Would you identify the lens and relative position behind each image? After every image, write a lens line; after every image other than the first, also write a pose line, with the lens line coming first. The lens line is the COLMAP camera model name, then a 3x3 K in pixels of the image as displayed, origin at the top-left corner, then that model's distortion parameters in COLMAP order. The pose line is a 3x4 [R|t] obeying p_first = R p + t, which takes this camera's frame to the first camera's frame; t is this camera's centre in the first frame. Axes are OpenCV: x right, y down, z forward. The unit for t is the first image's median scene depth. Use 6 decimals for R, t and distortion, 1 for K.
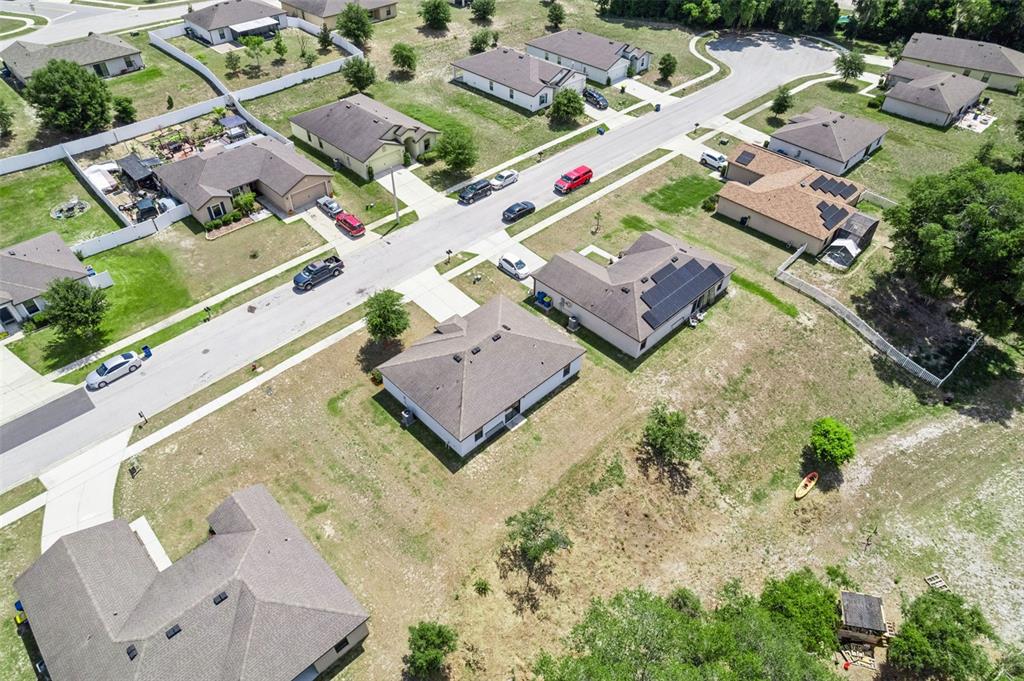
lens RADIAL K [[664.0, 0, 524.5], [0, 664.0, 341.3], [0, 0, 1]] dist [-0.075455, 0.055946]
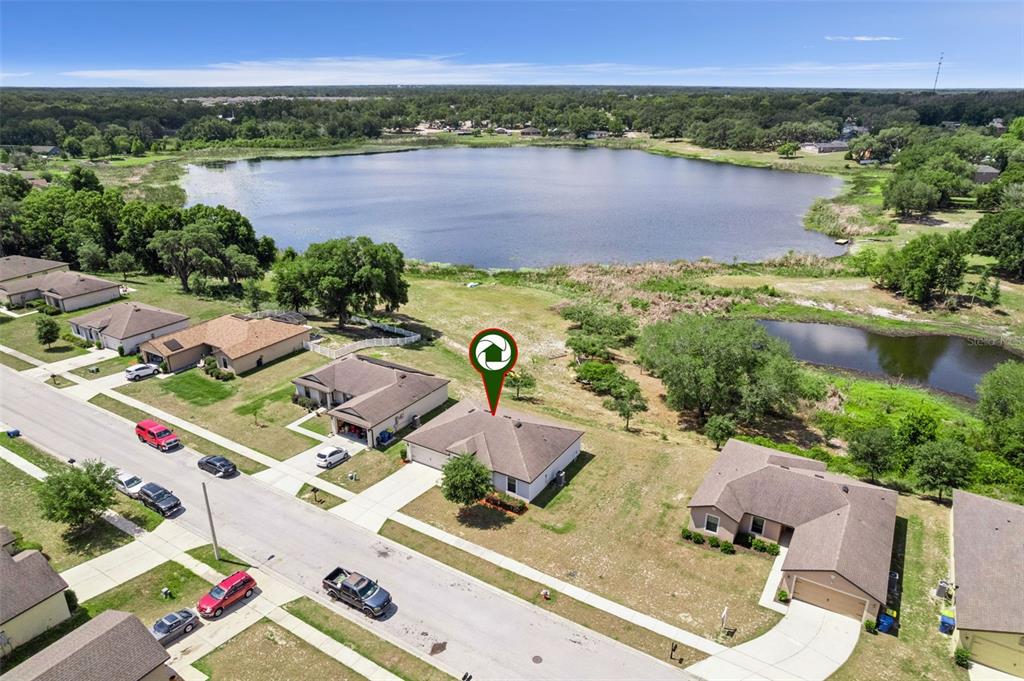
lens RADIAL K [[664.0, 0, 524.5], [0, 664.0, 341.3], [0, 0, 1]] dist [-0.075455, 0.055946]
pose [[-0.256888, -0.356895, 0.898128, -0.833665], [0.647529, 0.626314, 0.434092, -0.428308], [-0.717436, 0.693078, 0.070207, 0.612283]]
